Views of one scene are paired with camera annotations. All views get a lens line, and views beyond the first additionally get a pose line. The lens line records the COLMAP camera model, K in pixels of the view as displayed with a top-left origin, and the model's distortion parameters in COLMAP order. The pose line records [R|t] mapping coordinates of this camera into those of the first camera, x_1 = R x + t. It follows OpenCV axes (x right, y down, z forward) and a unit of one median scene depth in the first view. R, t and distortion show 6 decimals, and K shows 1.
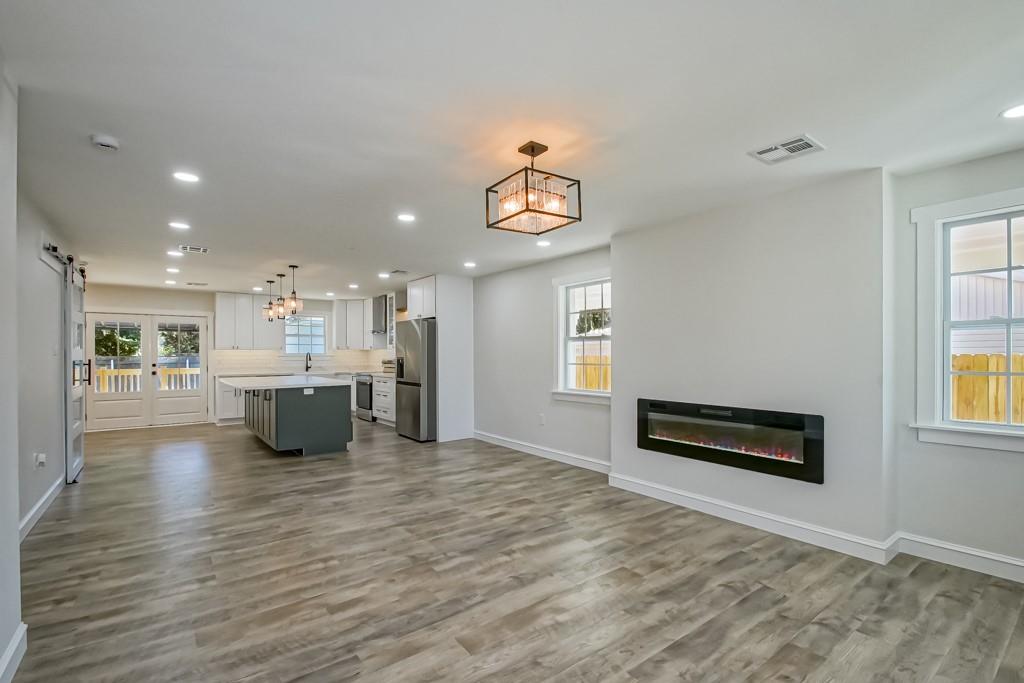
lens RADIAL K [[473.5, 0, 501.0], [0, 473.5, 347.9], [0, 0, 1]] dist [0.000754, -0.008253]
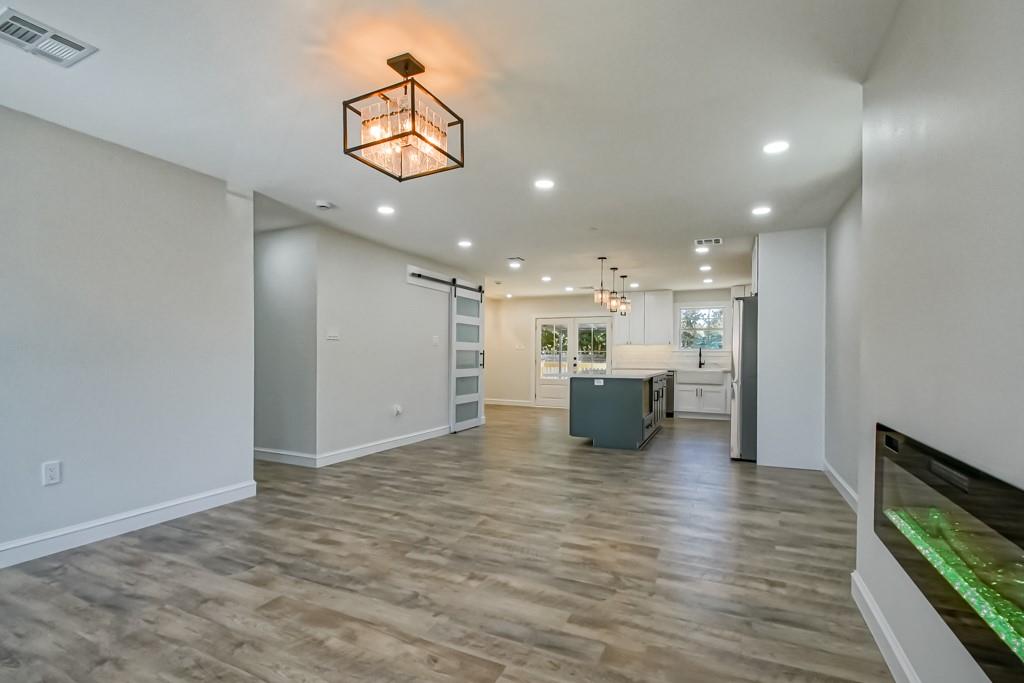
lens RADIAL K [[473.5, 0, 486.6], [0, 473.5, 362.4], [0, 0, 1]] dist [0.000754, -0.008253]
pose [[0.456795, 0.019268, -0.889363, 0.638420], [0.003002, 0.999726, 0.023201, 0.043994], [0.889567, -0.013268, 0.456612, 0.572150]]
